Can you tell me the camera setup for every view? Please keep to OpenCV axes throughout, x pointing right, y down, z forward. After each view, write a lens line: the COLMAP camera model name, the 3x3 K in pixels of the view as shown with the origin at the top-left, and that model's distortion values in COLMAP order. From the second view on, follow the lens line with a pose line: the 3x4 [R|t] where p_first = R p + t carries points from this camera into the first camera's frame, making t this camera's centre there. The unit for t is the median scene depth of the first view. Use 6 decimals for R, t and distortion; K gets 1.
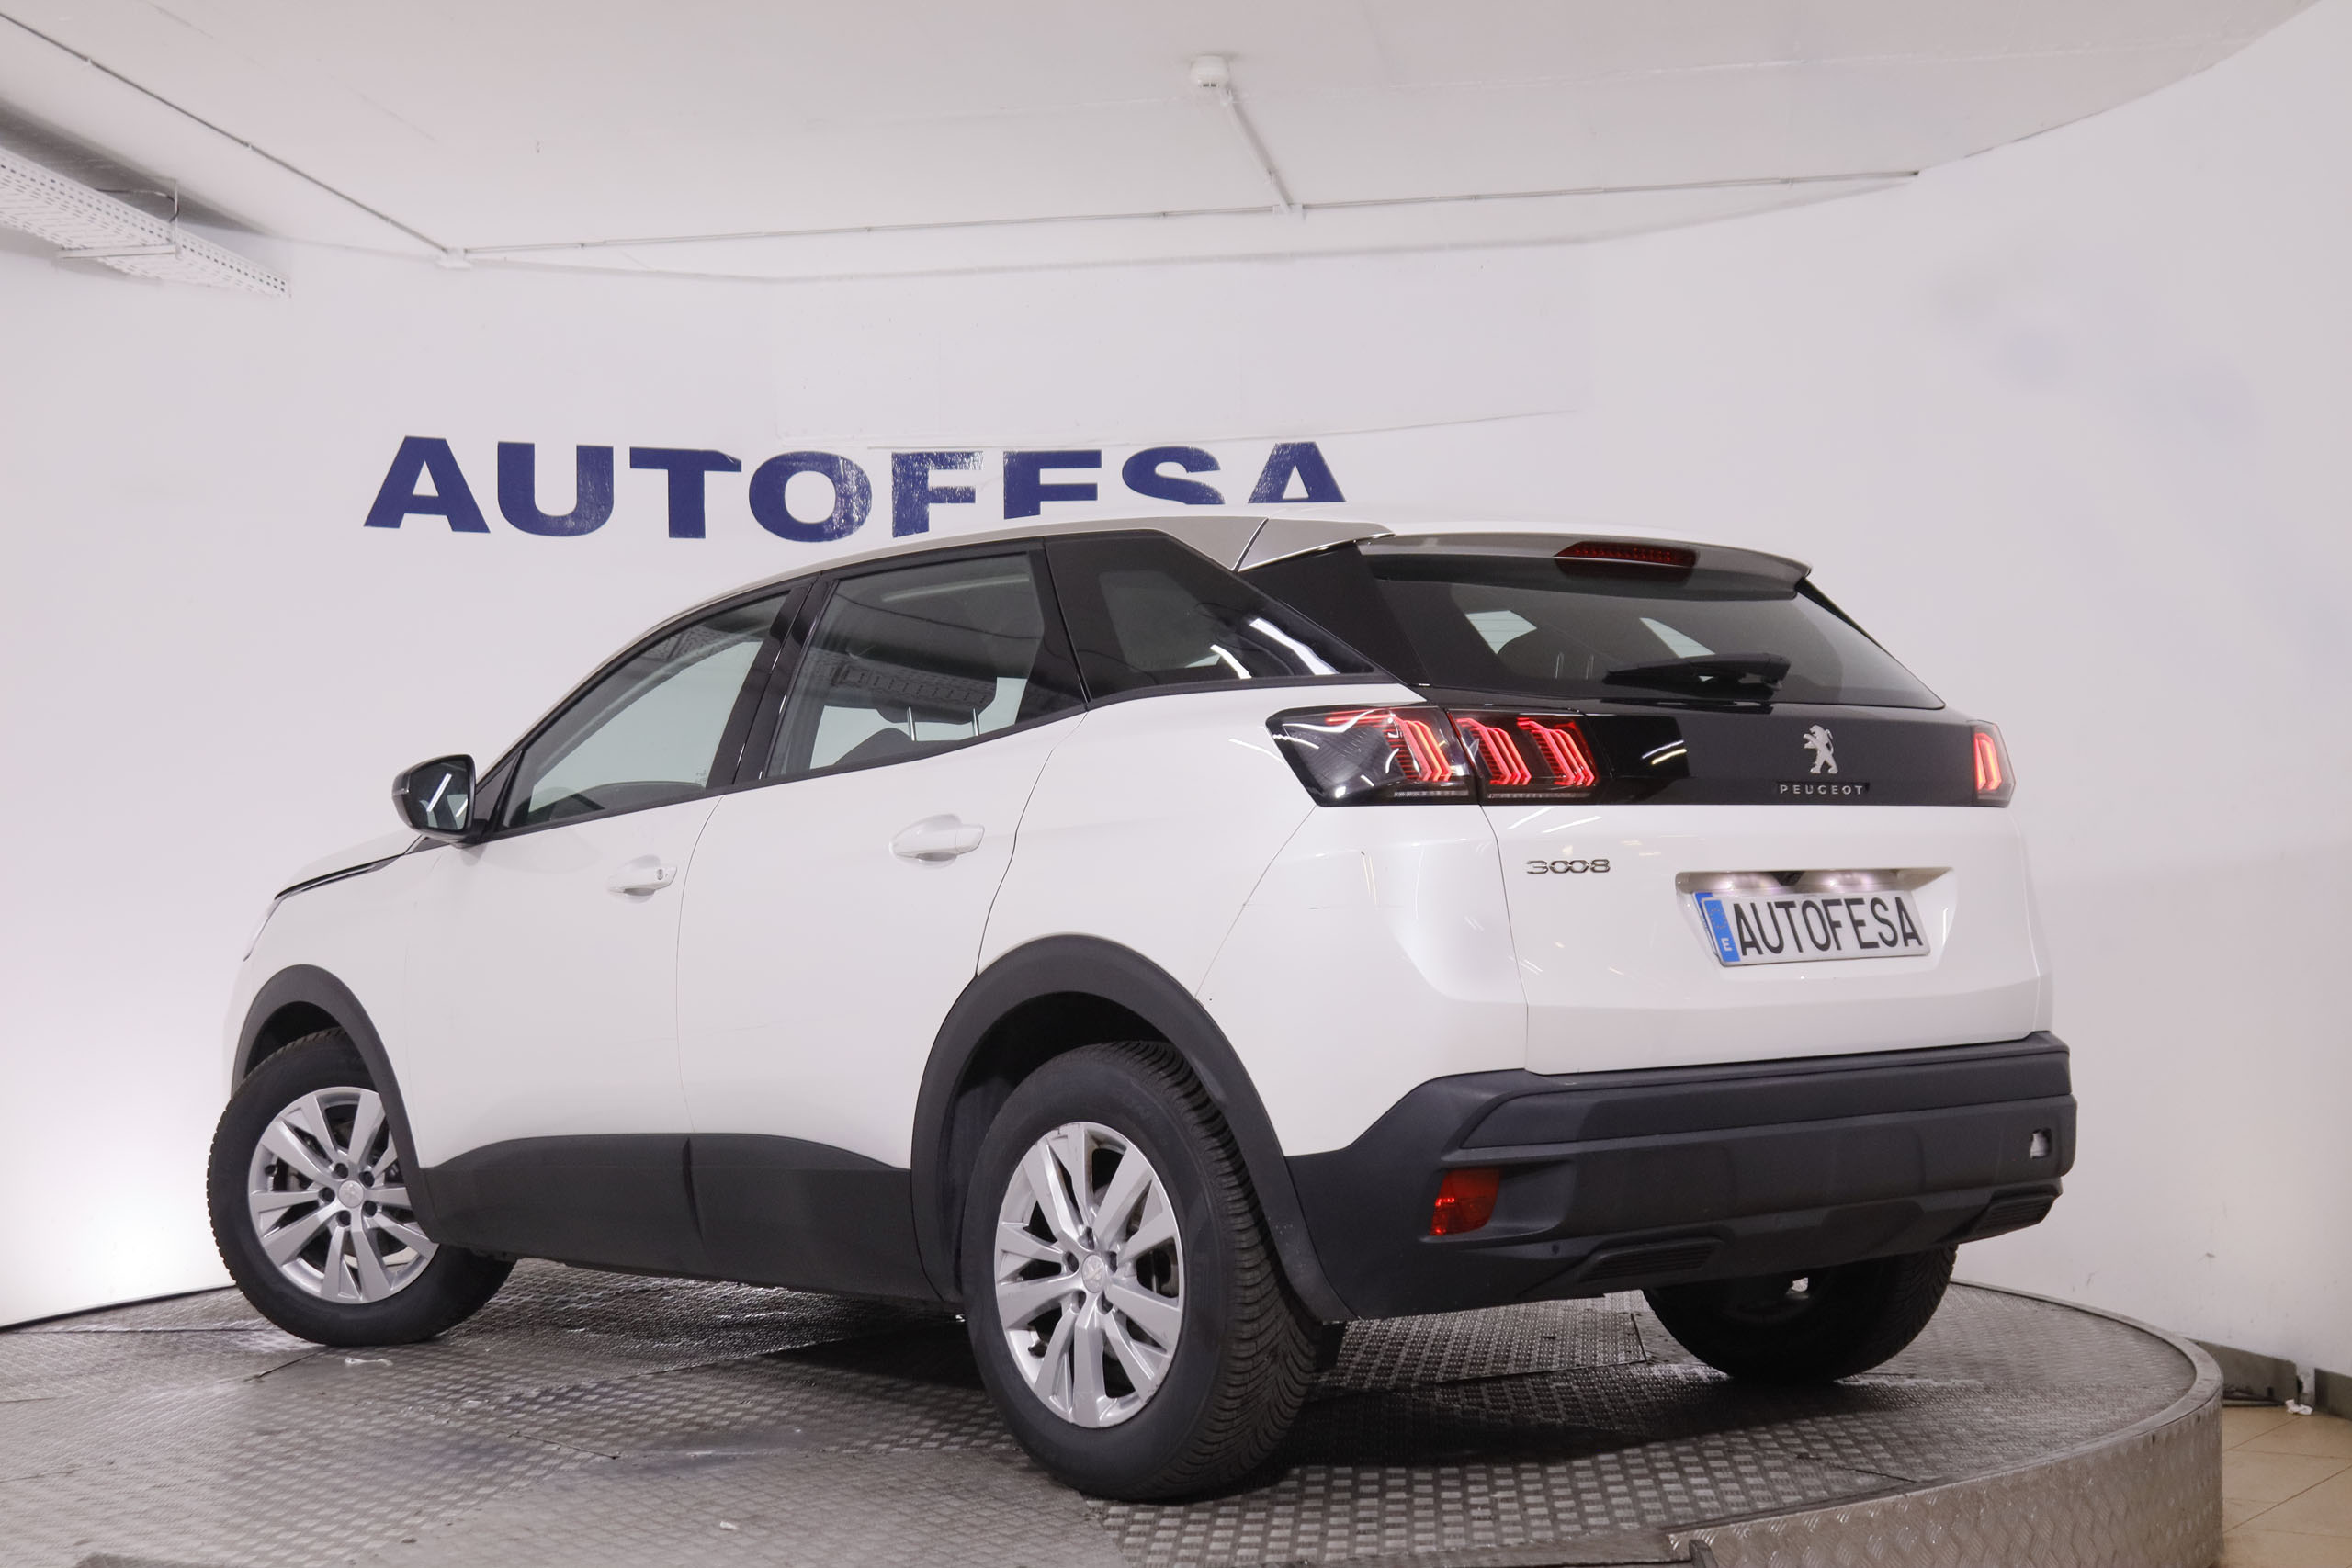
lens RADIAL K [[3371.3, 0, 1176.0], [0, 3371.3, 784.0], [0, 0, 1]] dist [-0.056125, 0.178737]
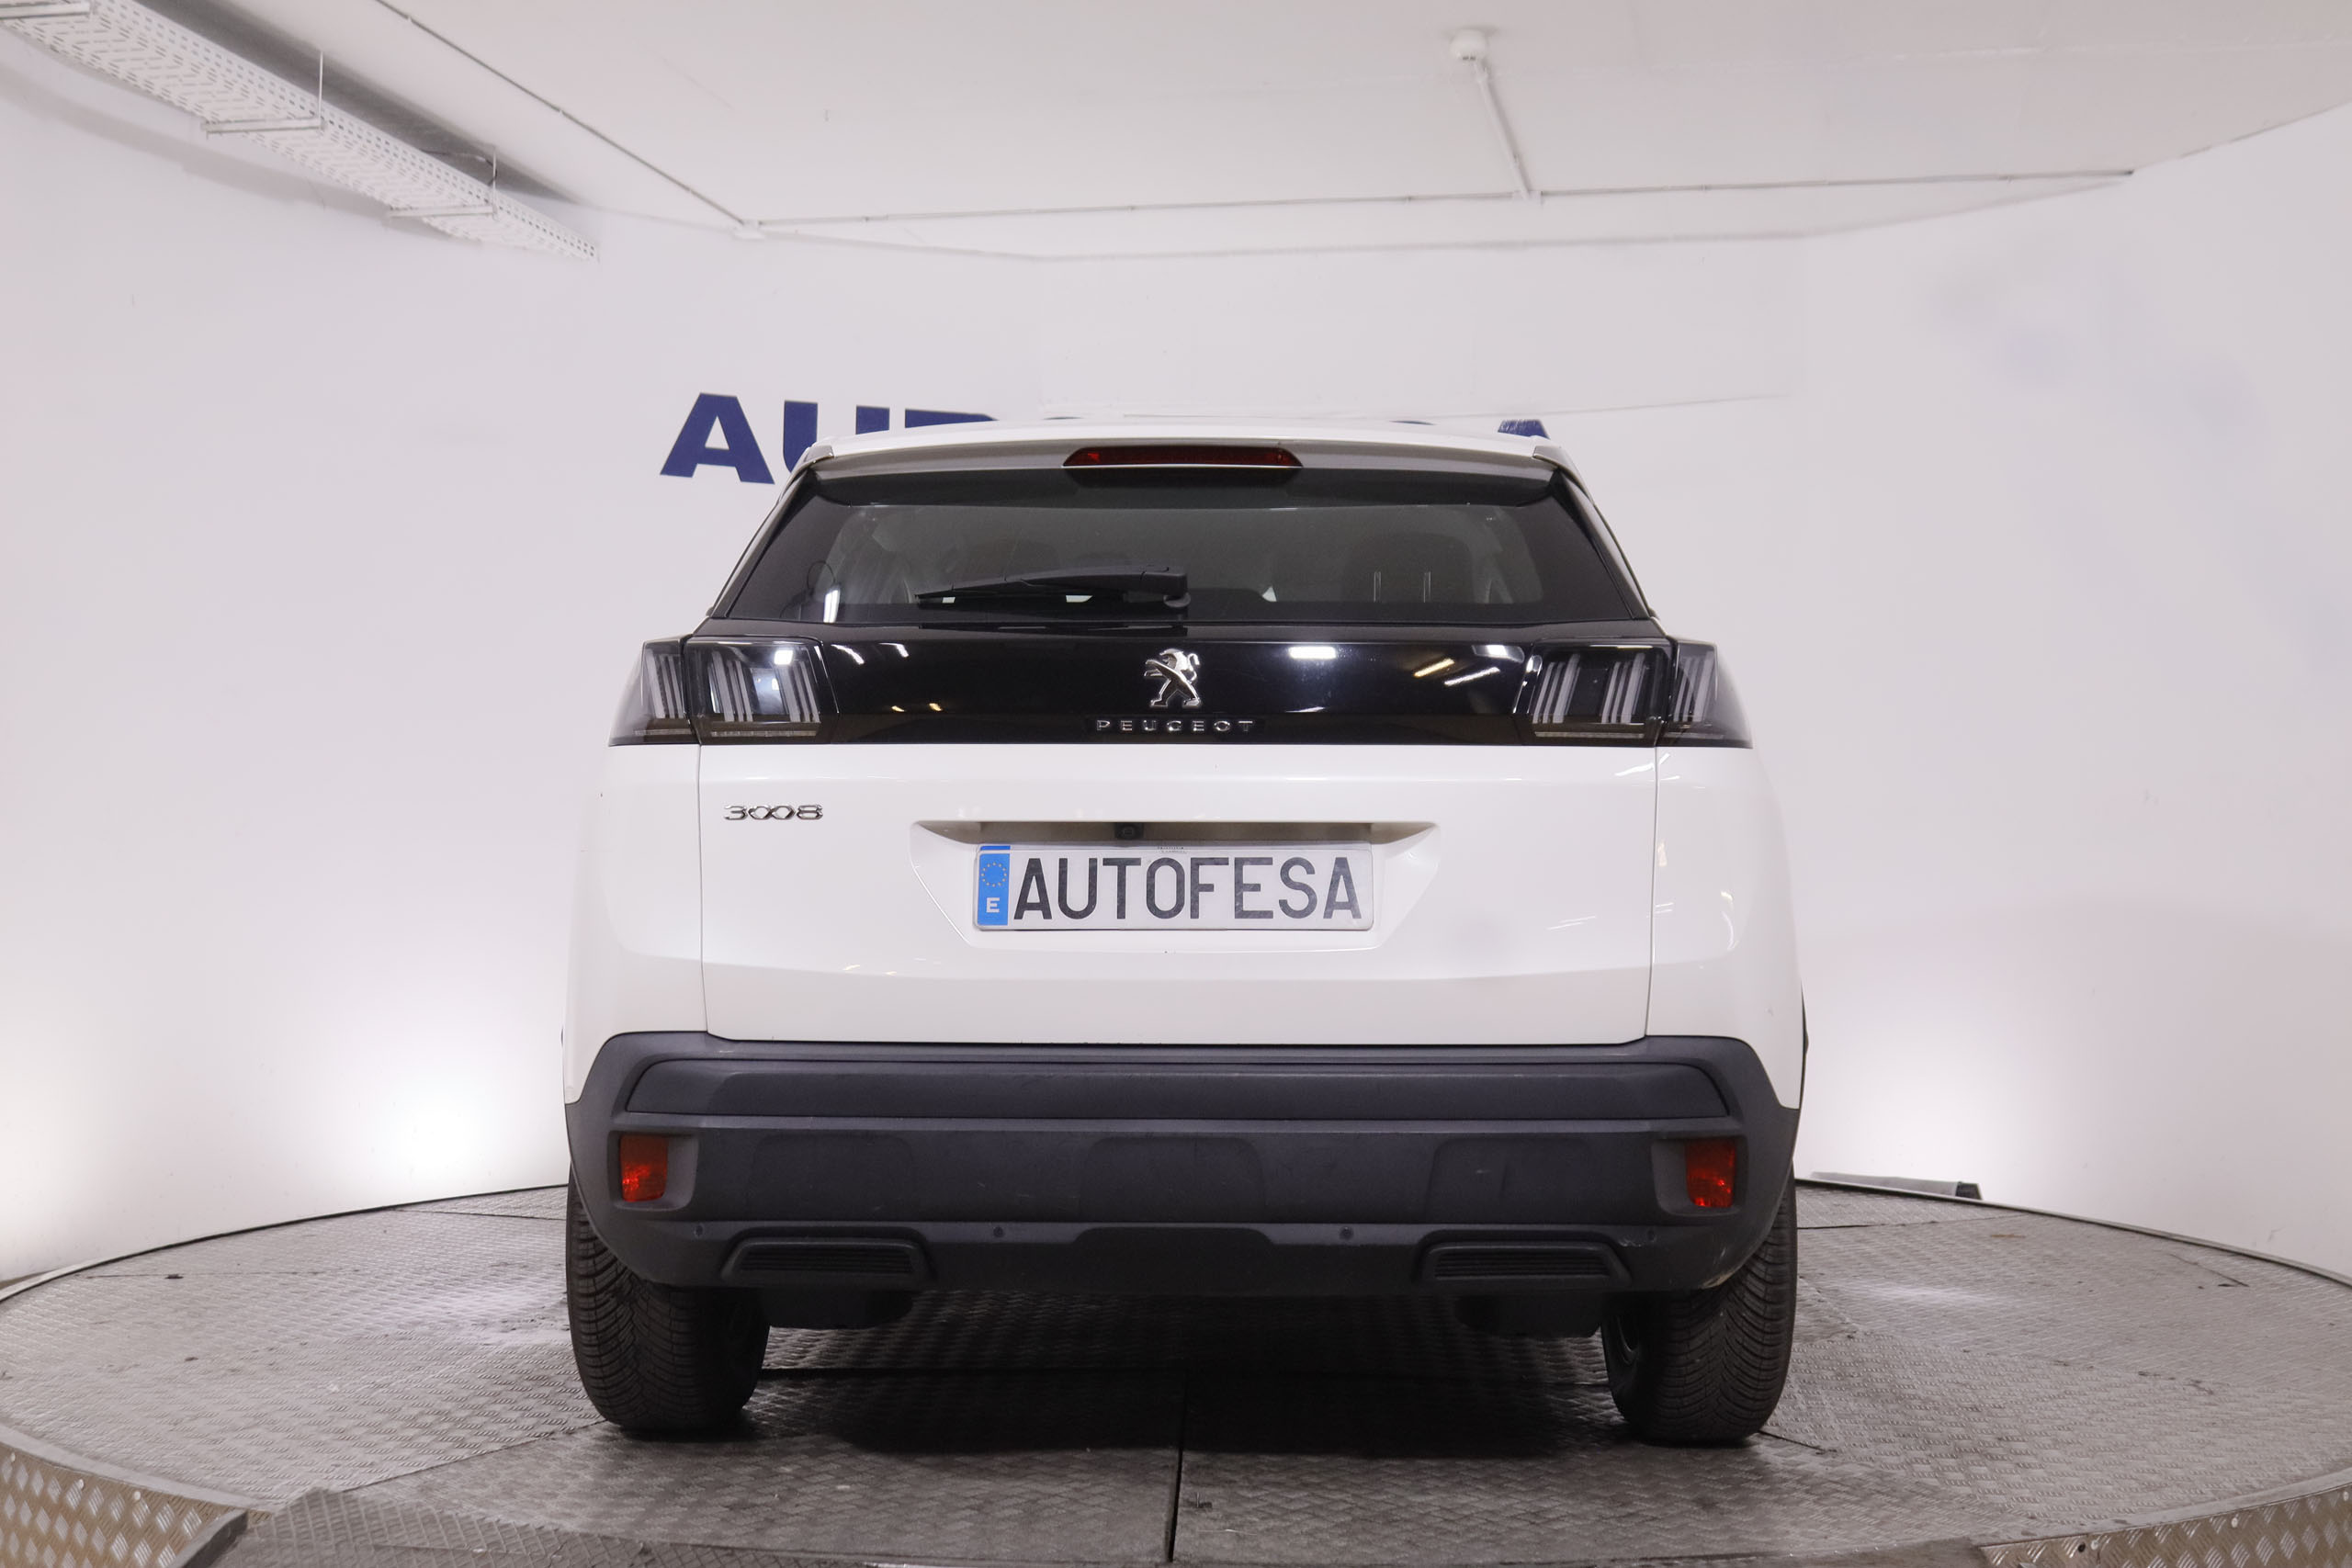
lens RADIAL K [[2831.1, 0, 1176.0], [0, 2831.1, 784.0], [0, 0, 1]] dist [-0.094574, 0.181636]
pose [[0.997486, 0.031394, -0.063528, -0.014203], [-0.030489, 0.999420, 0.015163, 0.004250], [0.063967, -0.013188, 0.997865, 0.100042]]
